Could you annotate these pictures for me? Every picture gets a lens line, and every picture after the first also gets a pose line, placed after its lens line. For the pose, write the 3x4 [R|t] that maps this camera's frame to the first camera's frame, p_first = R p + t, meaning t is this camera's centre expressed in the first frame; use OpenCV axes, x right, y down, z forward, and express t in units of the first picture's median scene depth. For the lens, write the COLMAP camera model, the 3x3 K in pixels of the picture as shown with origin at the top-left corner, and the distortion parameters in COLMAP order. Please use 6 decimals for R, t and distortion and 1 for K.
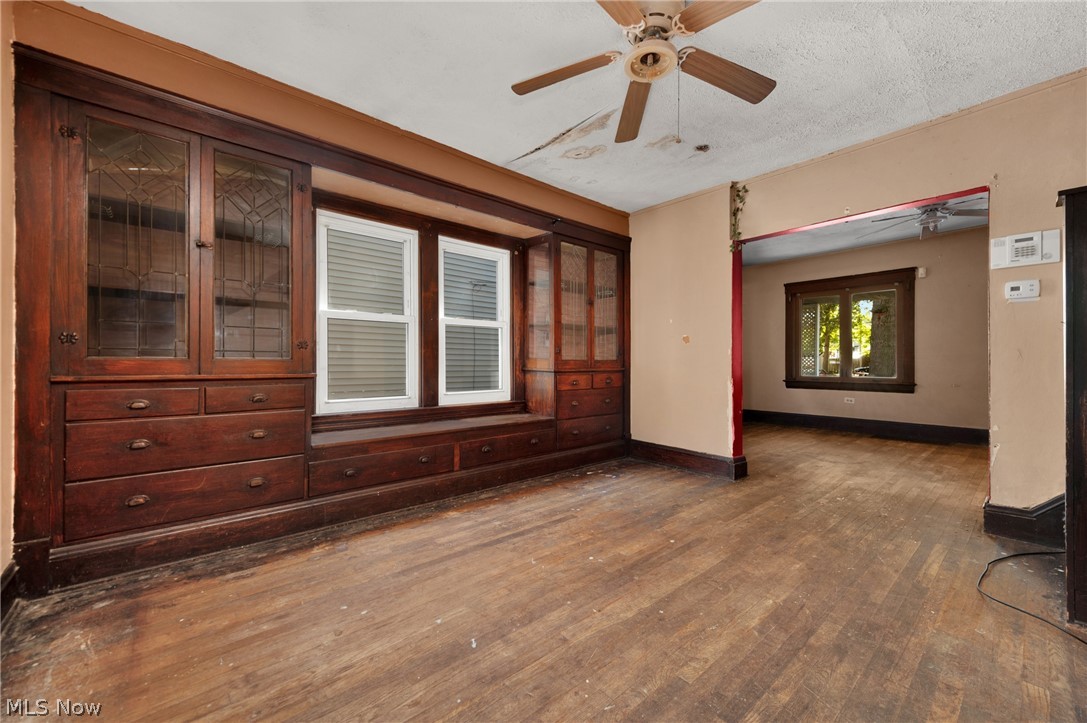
lens RADIAL K [[434.1, 0, 543.5], [0, 434.1, 361.5], [0, 0, 1]] dist [0.016317, -0.000335]
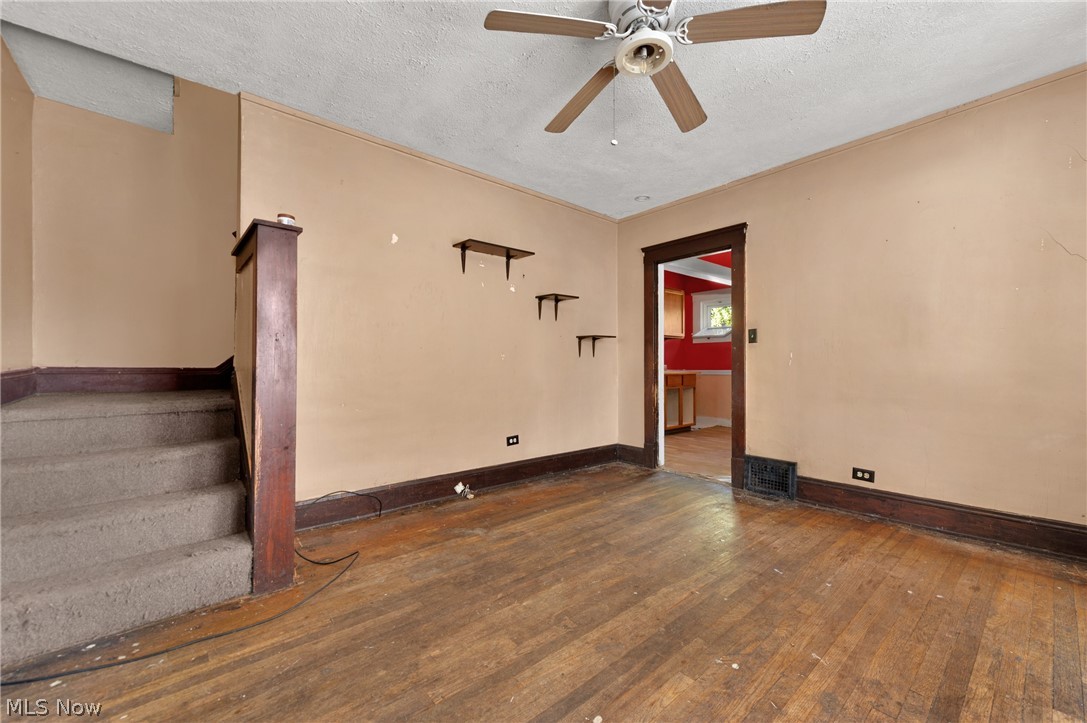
lens RADIAL K [[434.1, 0, 543.5], [0, 434.1, 361.5], [0, 0, 1]] dist [0.016317, -0.000335]
pose [[-0.999966, 0.002116, 0.007942, 0.464003], [0.002049, 0.999962, -0.008471, 0.005465], [-0.007959, -0.008455, -0.999933, 1.984410]]
